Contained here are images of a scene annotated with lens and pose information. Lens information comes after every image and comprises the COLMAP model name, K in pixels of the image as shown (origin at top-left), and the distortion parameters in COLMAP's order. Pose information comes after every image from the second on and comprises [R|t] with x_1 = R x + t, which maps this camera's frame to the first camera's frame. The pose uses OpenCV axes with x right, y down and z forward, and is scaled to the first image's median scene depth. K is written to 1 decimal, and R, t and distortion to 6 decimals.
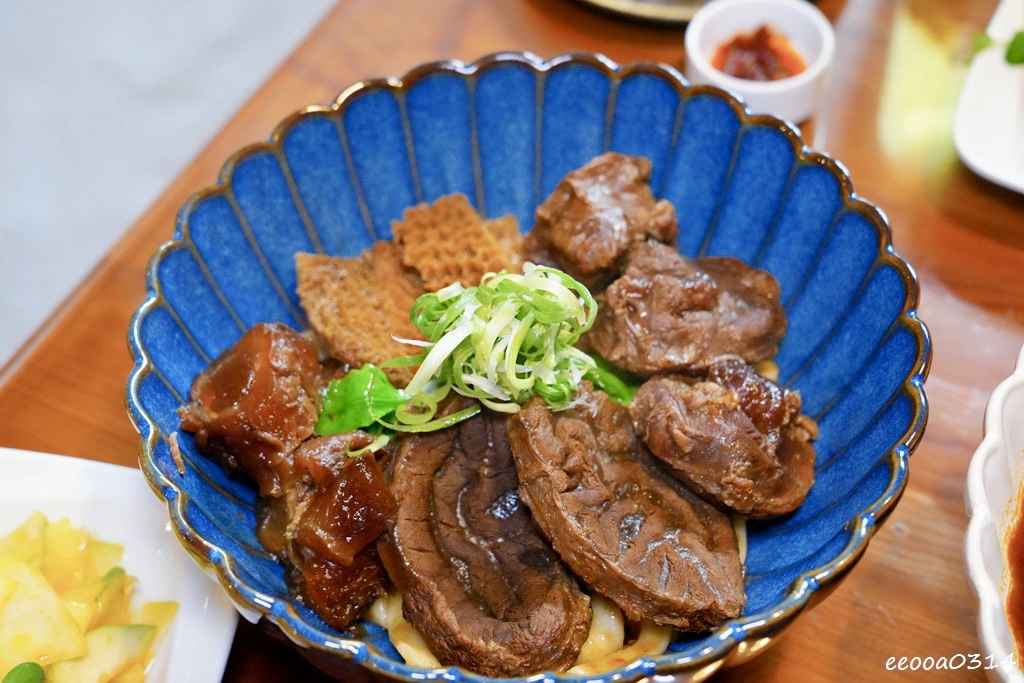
lens RADIAL K [[1657.6, 0, 512.0], [0, 1657.6, 341.5], [0, 0, 1]] dist [0.000444, -0.026589]
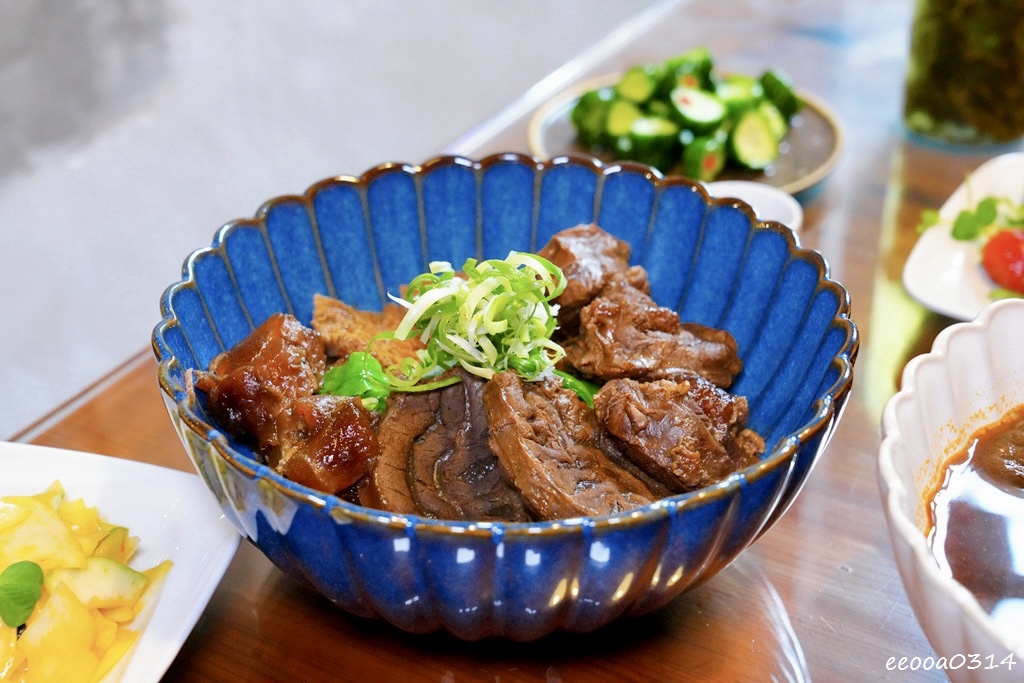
lens RADIAL K [[1657.6, 0, 512.0], [0, 1657.6, 341.5], [0, 0, 1]] dist [0.000444, -0.026589]
pose [[0.997447, 0.060873, -0.037323, 0.053193], [-0.069686, 0.943847, -0.322951, 0.357268], [0.015568, 0.324728, 0.945679, -0.072958]]
